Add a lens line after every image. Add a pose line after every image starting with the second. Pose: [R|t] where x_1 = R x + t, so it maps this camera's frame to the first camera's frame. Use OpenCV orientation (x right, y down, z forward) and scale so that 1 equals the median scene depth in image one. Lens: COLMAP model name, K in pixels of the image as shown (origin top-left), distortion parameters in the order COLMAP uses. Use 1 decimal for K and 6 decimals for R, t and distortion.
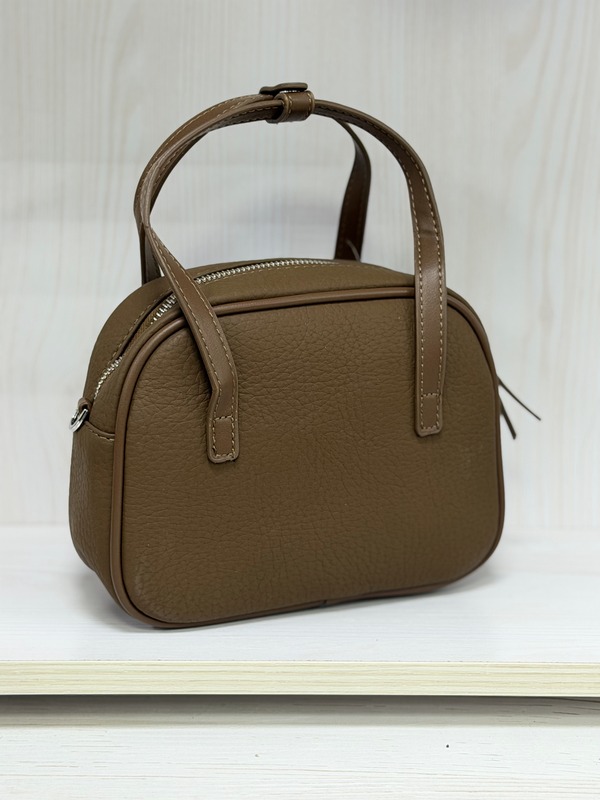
lens RADIAL K [[1705.8, 0, 296.4], [0, 1705.8, 403.3], [0, 0, 1]] dist [0.144265, 0.000000]
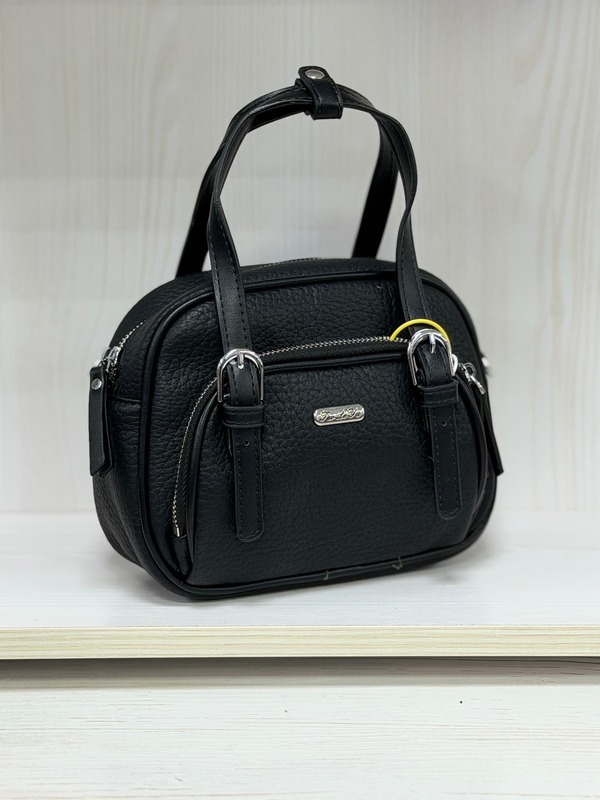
lens RADIAL K [[1705.8, 0, 307.1], [0, 1705.8, 401.8], [0, 0, 1]] dist [0.144265, 0.000000]
pose [[0.999461, -0.013522, -0.029928, 0.025211], [0.013059, 0.999793, -0.015629, 0.024344], [0.030134, 0.015230, 0.999430, -0.094607]]
